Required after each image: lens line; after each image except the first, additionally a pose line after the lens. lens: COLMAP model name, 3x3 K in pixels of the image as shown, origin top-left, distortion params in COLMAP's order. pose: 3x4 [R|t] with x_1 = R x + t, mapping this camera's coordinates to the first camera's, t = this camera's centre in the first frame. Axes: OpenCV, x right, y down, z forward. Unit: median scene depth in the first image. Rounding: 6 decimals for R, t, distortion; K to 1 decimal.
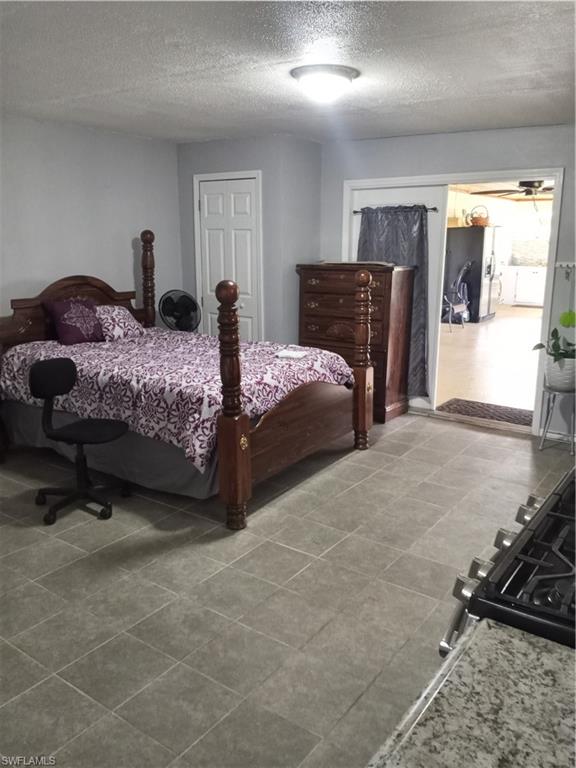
lens RADIAL K [[612.7, 0, 288.0], [0, 612.7, 384.0], [0, 0, 1]] dist [0.059799, -0.226051]
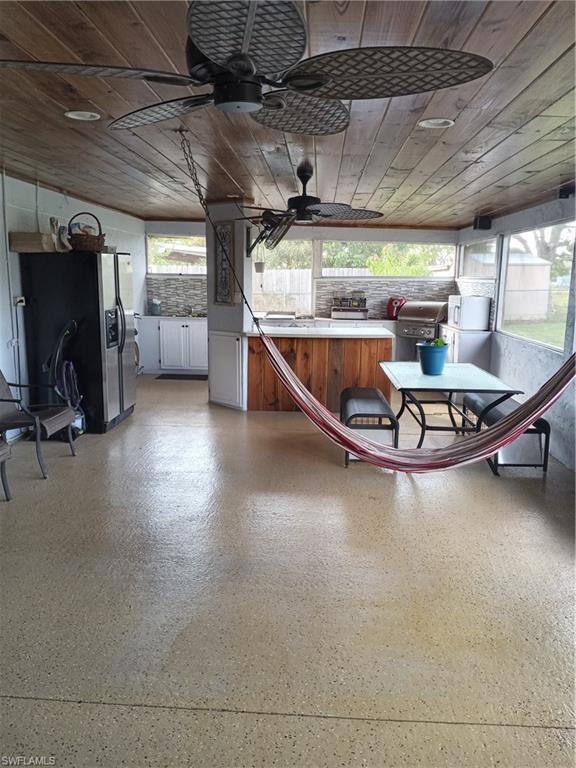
lens RADIAL K [[612.7, 0, 288.0], [0, 612.7, 384.0], [0, 0, 1]] dist [0.059799, -0.226051]
pose [[0.838869, -0.085855, 0.537521, 0.163629], [0.117402, 0.992779, -0.024649, -0.111318], [-0.531523, 0.083783, 0.842890, 0.475945]]
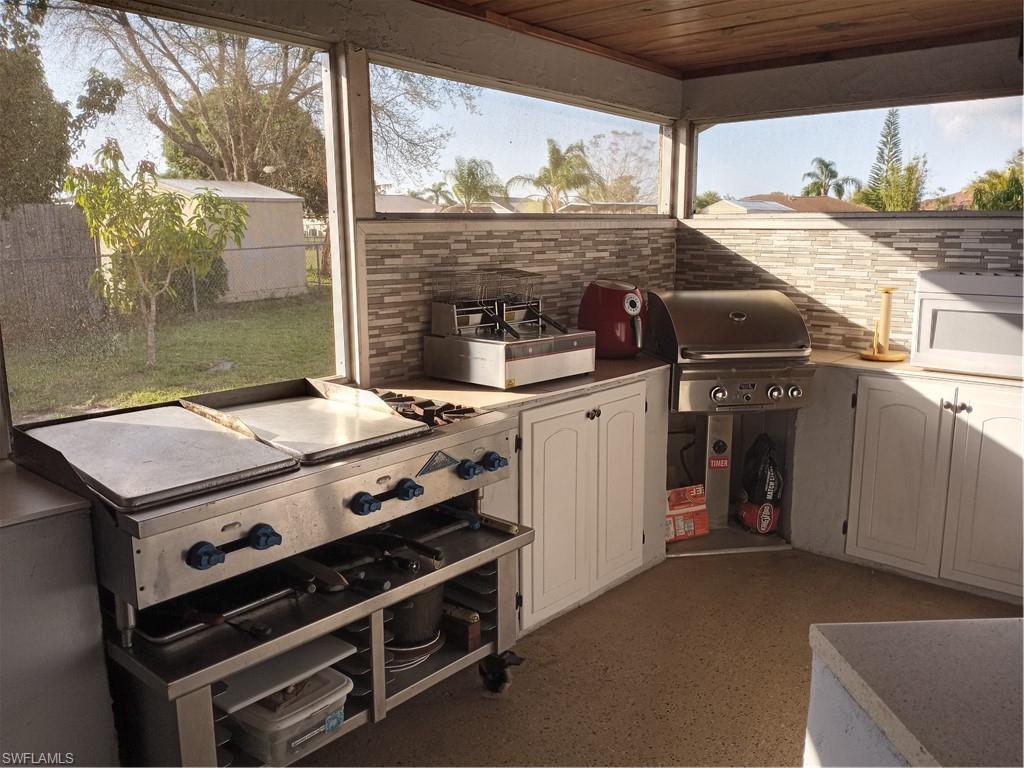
lens RADIAL K [[817.0, 0, 512.0], [0, 817.0, 384.0], [0, 0, 1]] dist [0.059799, -0.226051]
pose [[0.117749, -0.178724, 0.976828, 0.405949], [0.243003, 0.958951, 0.146161, -0.247401], [-0.962852, 0.220162, 0.156346, 1.073469]]
